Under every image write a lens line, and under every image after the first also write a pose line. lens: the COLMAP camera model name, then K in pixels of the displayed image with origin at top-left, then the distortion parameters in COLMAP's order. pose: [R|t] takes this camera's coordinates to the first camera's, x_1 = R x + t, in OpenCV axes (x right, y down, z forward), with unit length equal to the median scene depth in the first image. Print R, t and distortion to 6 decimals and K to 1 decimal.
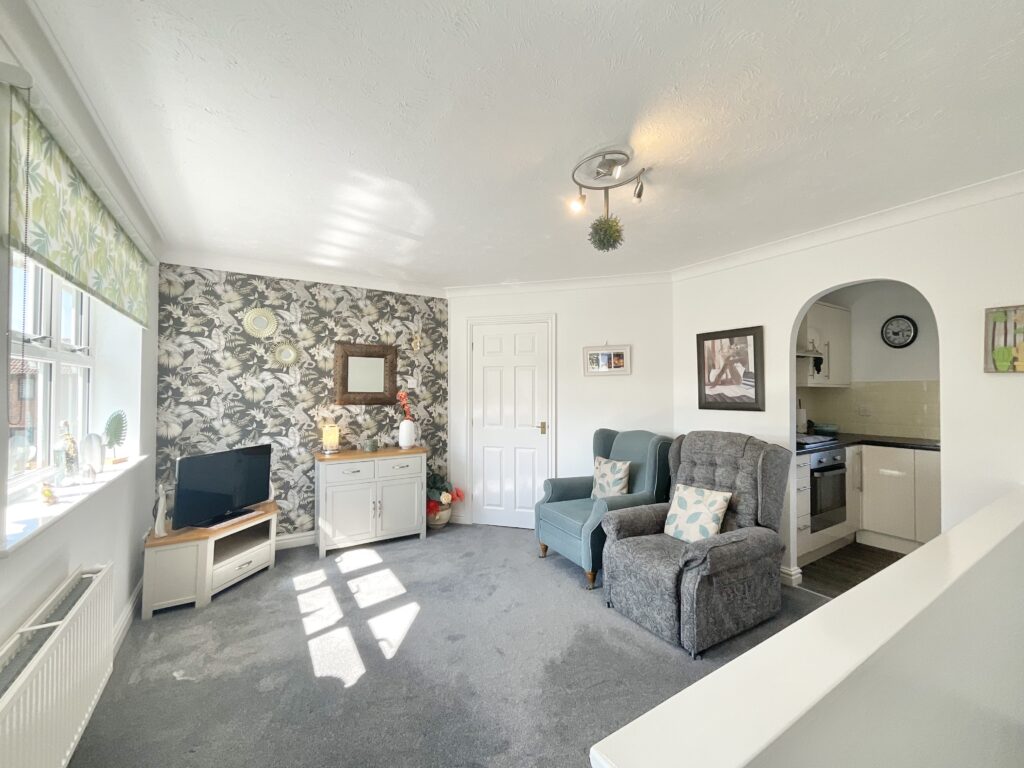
lens RADIAL K [[416.2, 0, 512.0], [0, 416.2, 384.0], [0, 0, 1]] dist [0.000903, 0.000384]
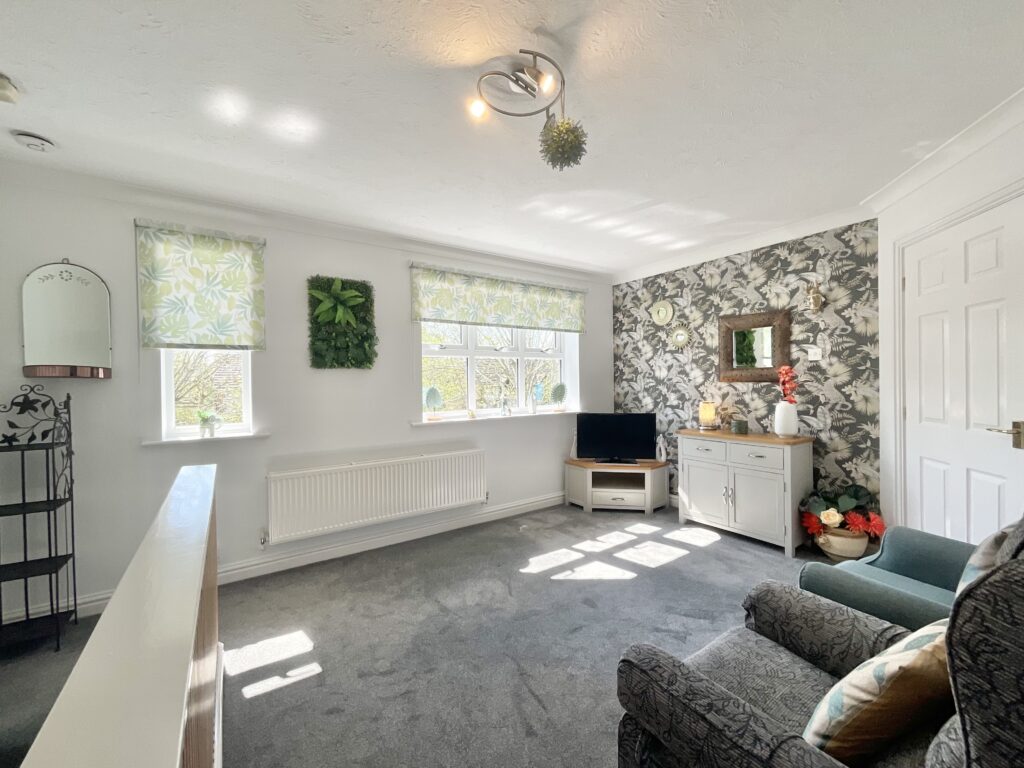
lens RADIAL K [[416.2, 0, 512.0], [0, 416.2, 384.0], [0, 0, 1]] dist [0.000903, 0.000384]
pose [[0.046923, 0.005547, -0.998883, 0.570816], [0.031602, 0.999476, 0.007035, 0.035148], [0.998398, -0.031897, 0.046723, 0.503190]]
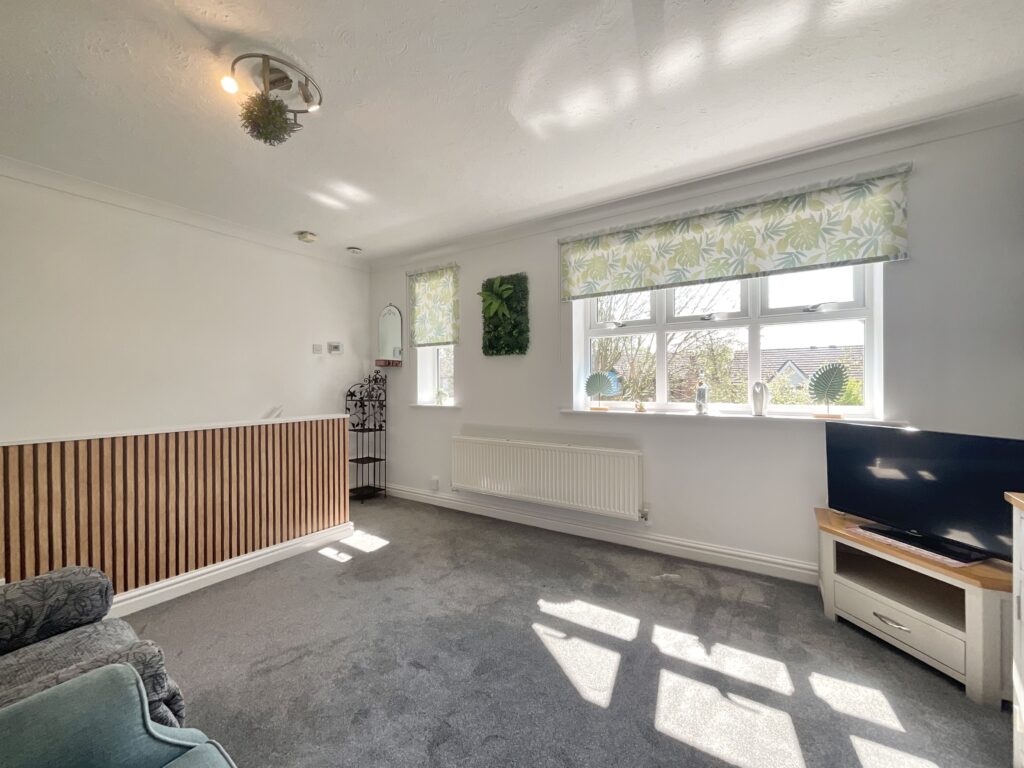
lens RADIAL K [[416.2, 0, 512.0], [0, 416.2, 384.0], [0, 0, 1]] dist [0.000903, 0.000384]
pose [[-0.907502, 0.007097, -0.419989, 0.081875], [0.013374, 0.999839, -0.012002, 0.078414], [0.419836, -0.016509, -0.907450, 1.097162]]
